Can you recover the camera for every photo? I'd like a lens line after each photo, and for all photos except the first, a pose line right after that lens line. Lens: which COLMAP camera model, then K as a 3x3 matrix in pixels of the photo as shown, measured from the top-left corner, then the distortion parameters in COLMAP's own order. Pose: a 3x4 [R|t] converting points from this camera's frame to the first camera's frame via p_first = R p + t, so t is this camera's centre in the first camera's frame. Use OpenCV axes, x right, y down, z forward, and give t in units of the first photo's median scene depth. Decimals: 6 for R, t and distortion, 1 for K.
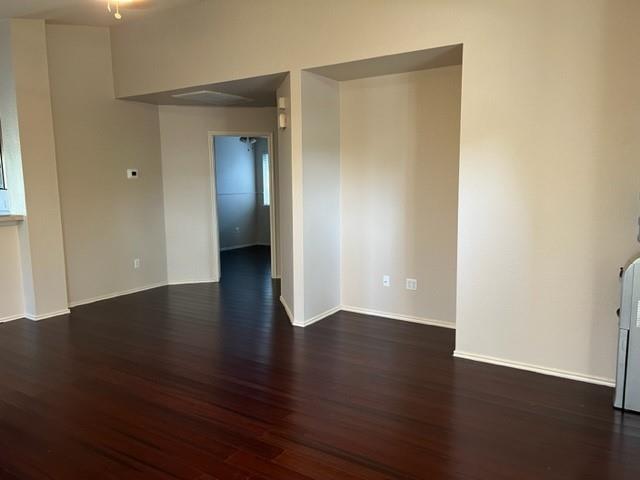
lens RADIAL K [[479.9, 0, 320.0], [0, 479.9, 240.0], [0, 0, 1]] dist [0.060169, -0.061157]
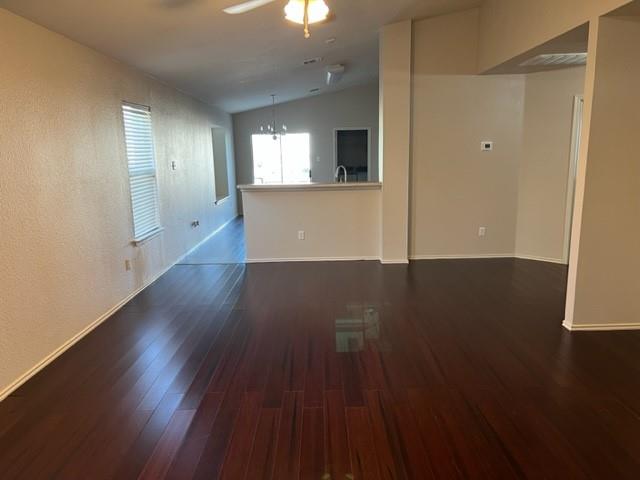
lens RADIAL K [[479.9, 0, 320.0], [0, 479.9, 240.0], [0, 0, 1]] dist [0.060169, -0.061157]
pose [[0.547583, 0.150844, -0.823042, 0.353539], [-0.087822, 0.988545, 0.122747, -0.037367], [0.832130, 0.005067, 0.554558, 0.139501]]
